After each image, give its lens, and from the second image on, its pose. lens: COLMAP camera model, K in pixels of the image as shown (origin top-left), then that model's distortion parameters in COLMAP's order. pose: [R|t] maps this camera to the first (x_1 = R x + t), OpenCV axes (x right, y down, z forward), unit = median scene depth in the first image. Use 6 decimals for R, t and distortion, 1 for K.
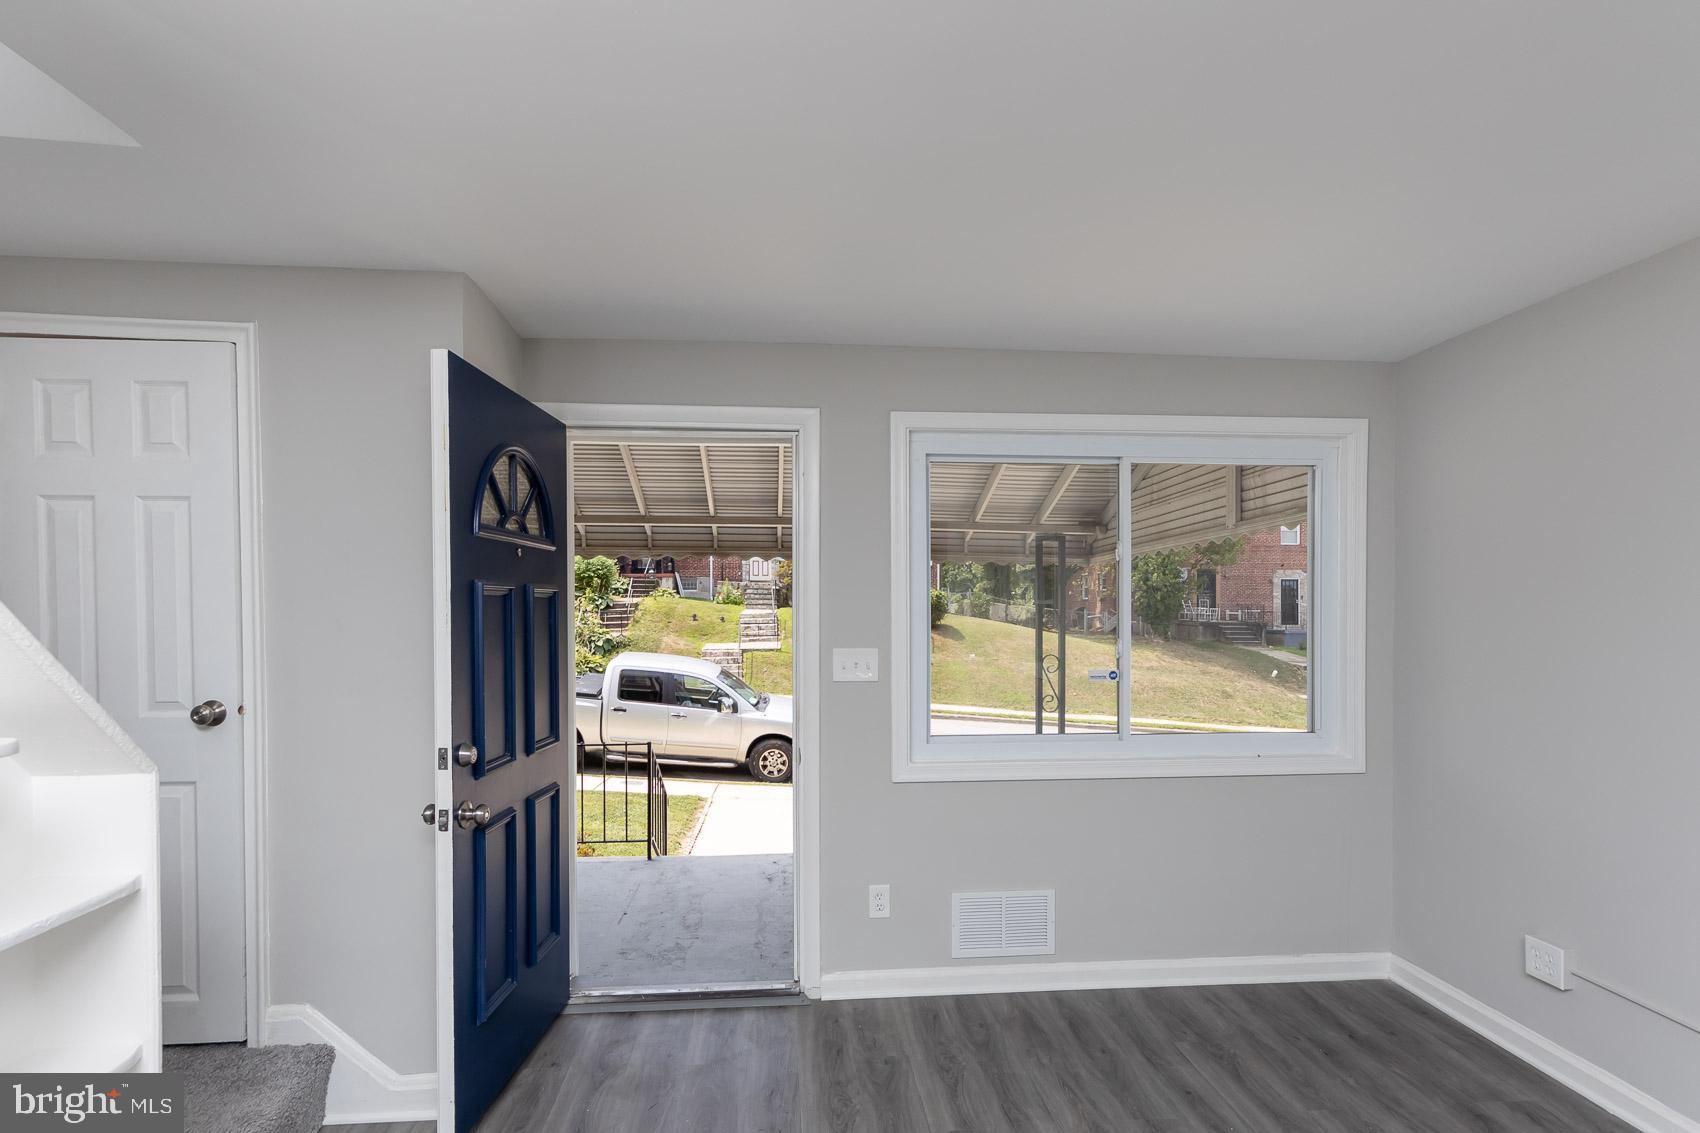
lens RADIAL K [[874.4, 0, 859.1], [0, 874.4, 623.2], [0, 0, 1]] dist [0.004466, 0.000833]
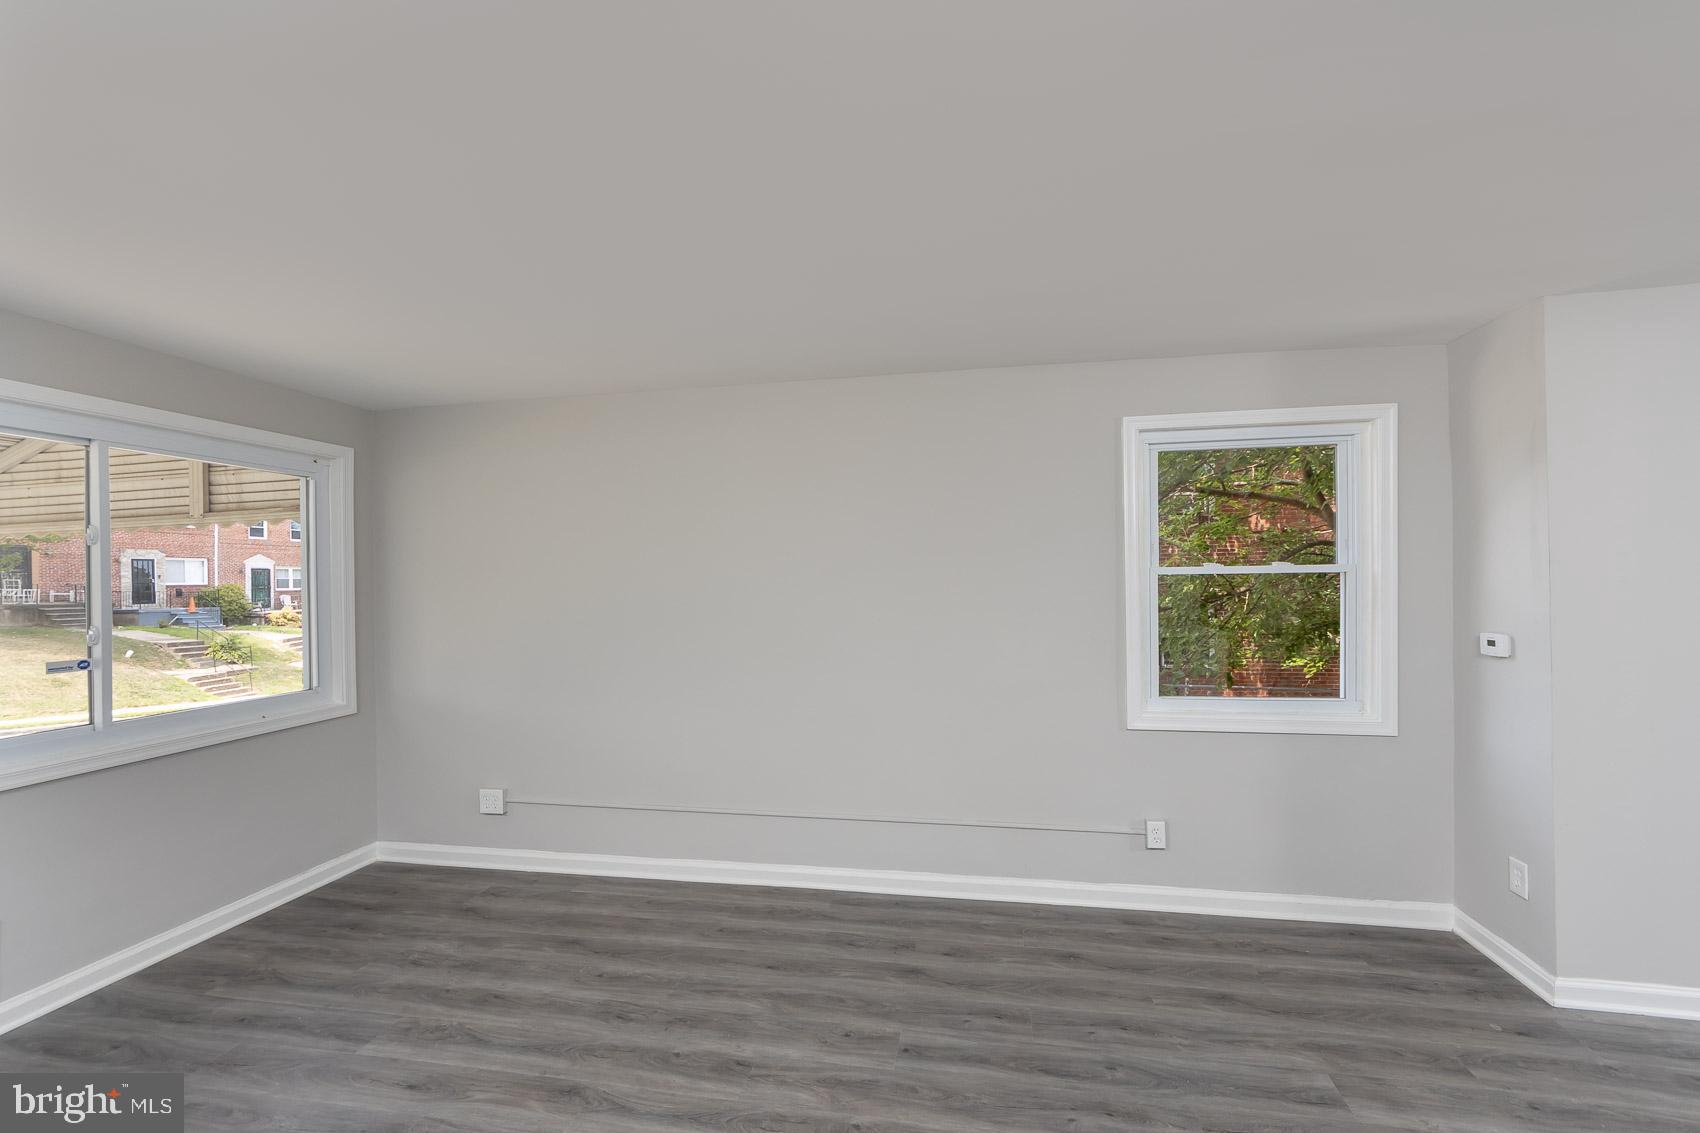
lens RADIAL K [[653.8, 0, 858.8], [0, 653.8, 578.3], [0, 0, 1]] dist [-0.002326, 0.000103]
pose [[0.276441, -0.003237, 0.961025, -0.165956], [0.029129, 0.999563, -0.005012, -0.006947], [-0.960589, 0.029379, 0.276415, -0.014186]]
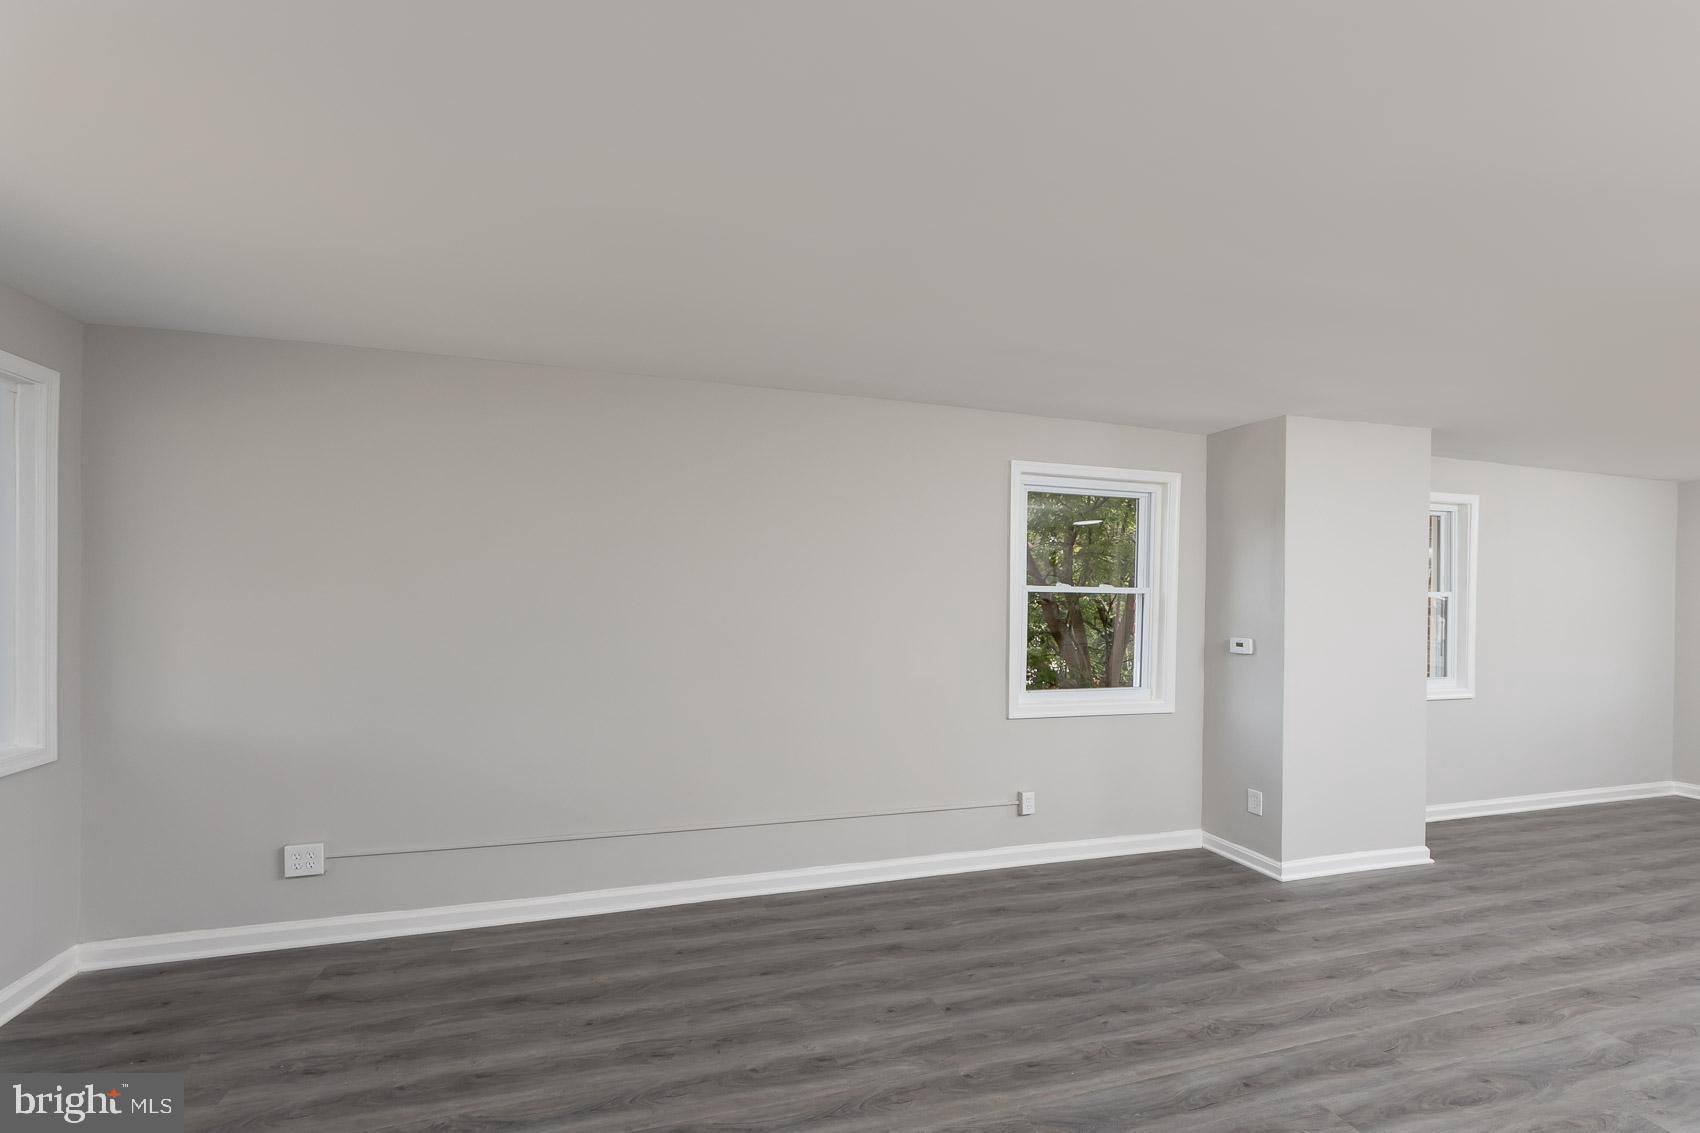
lens RADIAL K [[665.8, 0, 774.0], [0, 665.8, 593.8], [0, 0, 1]] dist [-0.001467, -0.000110]
pose [[-0.152495, -0.006712, 0.988281, -0.222329], [-0.000718, 0.999977, 0.006681, -0.007723], [-0.988304, 0.000309, -0.152496, 0.376490]]
